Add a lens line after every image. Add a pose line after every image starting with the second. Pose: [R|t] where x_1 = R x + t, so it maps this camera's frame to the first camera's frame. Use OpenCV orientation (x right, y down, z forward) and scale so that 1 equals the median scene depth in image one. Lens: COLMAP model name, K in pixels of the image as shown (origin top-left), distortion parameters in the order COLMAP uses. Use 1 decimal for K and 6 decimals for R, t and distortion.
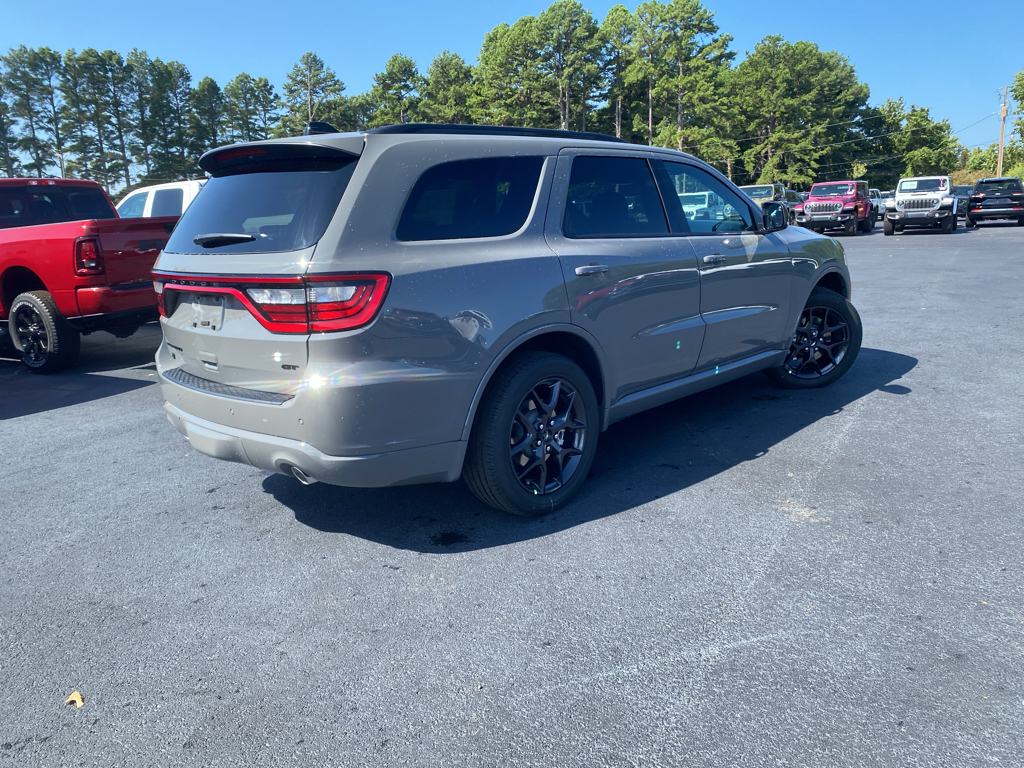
lens RADIAL K [[781.5, 0, 518.6], [0, 781.5, 370.8], [0, 0, 1]] dist [0.006274, -0.004264]
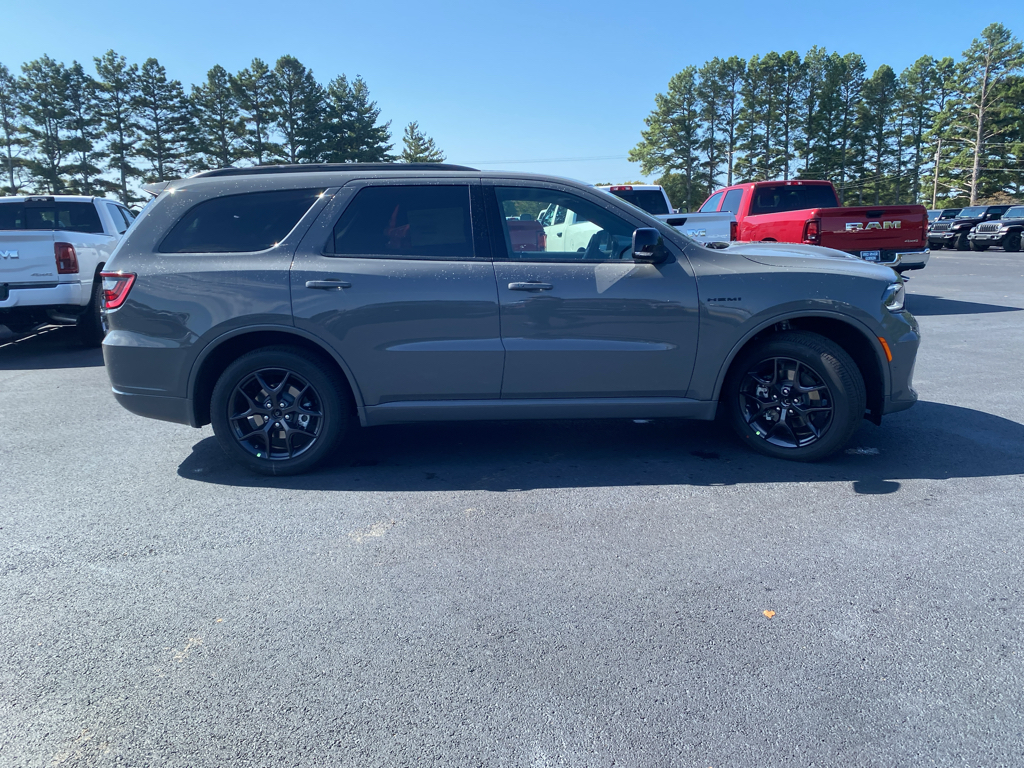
lens RADIAL K [[781.5, 0, 507.7], [0, 781.5, 374.5], [0, 0, 1]] dist [0.006274, -0.004264]
pose [[0.681072, 0.159404, -0.714655, 0.046485], [-0.148572, 0.985798, 0.078291, -0.005235], [0.716985, 0.052856, 0.695082, 0.015713]]
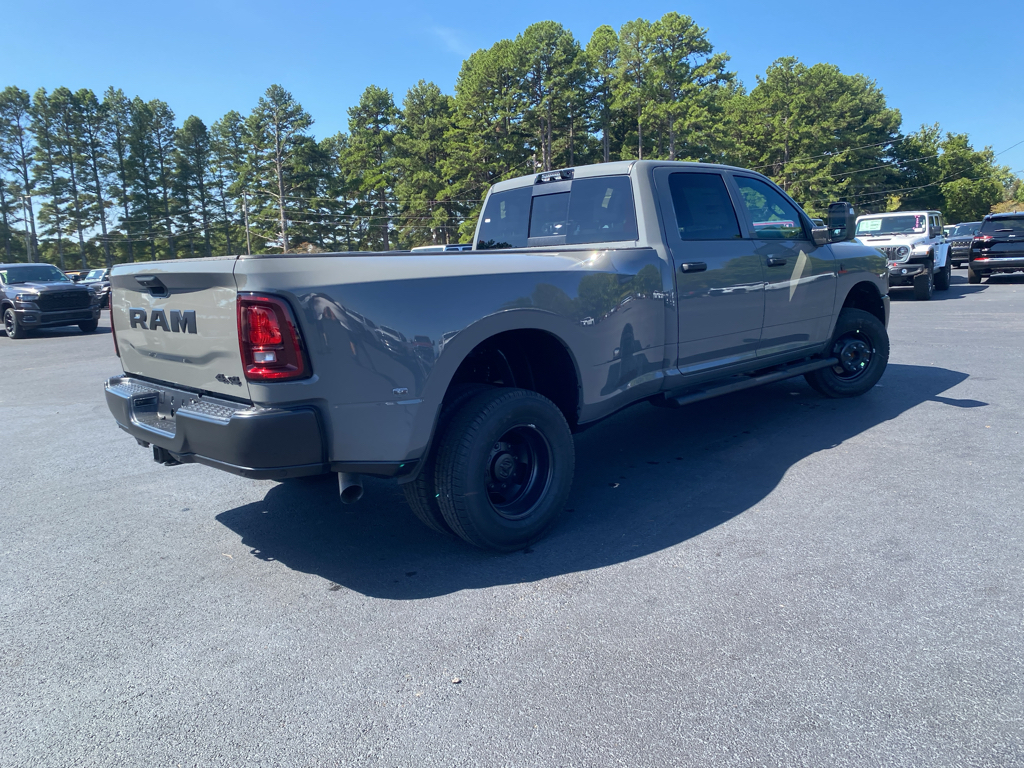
lens RADIAL K [[781.5, 0, 523.2], [0, 781.5, 370.6], [0, 0, 1]] dist [0.006274, -0.004264]
pose [[0.998354, 0.000791, -0.057341, 0.074532], [-0.003420, 0.998946, -0.045767, -0.024953], [0.057244, 0.045888, 0.997305, 0.098401]]
